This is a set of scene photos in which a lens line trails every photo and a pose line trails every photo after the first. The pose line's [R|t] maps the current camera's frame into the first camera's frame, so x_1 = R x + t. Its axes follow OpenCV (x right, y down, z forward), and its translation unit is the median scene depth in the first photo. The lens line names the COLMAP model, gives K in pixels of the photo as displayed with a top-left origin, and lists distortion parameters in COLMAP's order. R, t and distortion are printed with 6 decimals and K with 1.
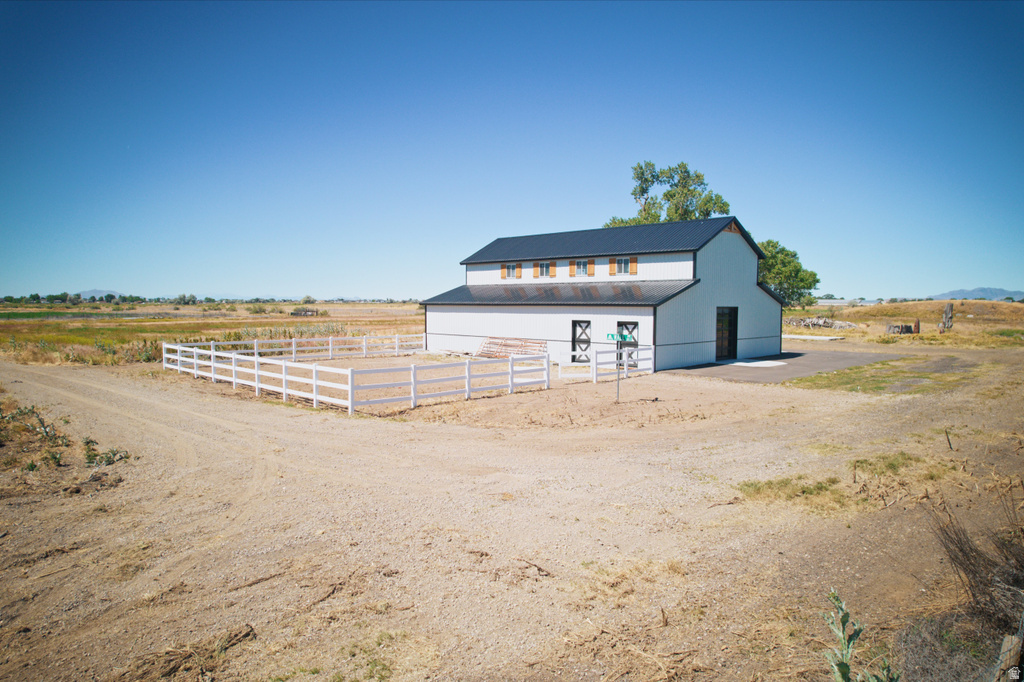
lens RADIAL K [[681.2, 0, 512.0], [0, 681.2, 341.0], [0, 0, 1]] dist [-0.055192, 0.001187]
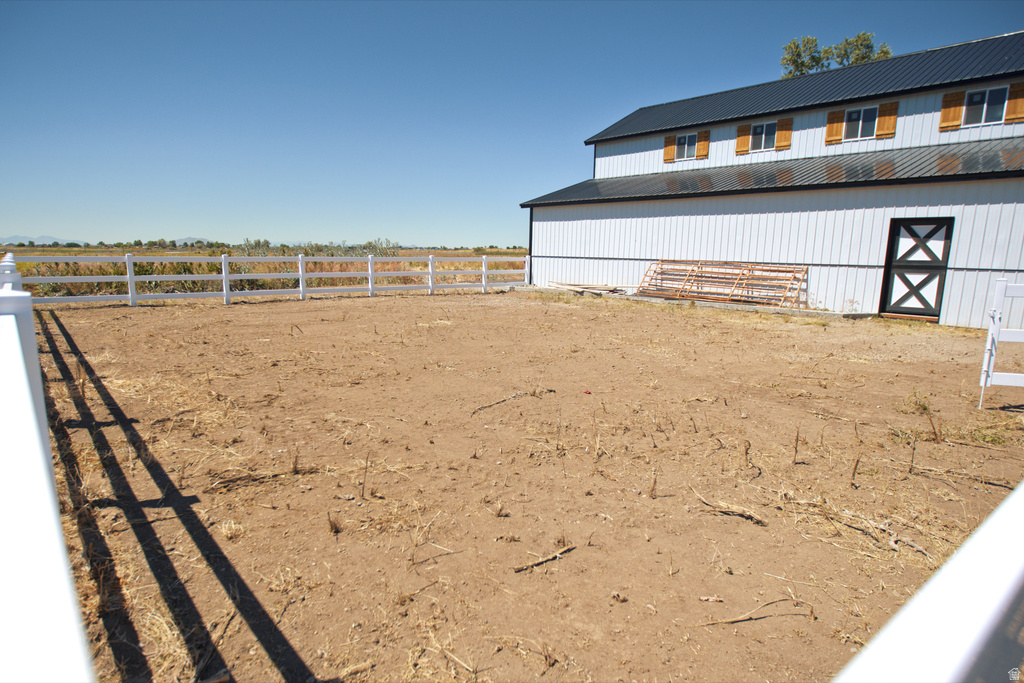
lens RADIAL K [[479.6, 0, 520.5], [0, 479.6, 342.3], [0, 0, 1]] dist [-0.047439, 0.017904]
pose [[0.999855, 0.016644, -0.003691, -0.133992], [-0.016127, 0.993595, 0.111847, 0.017136], [0.005529, -0.111771, 0.993719, 0.579497]]
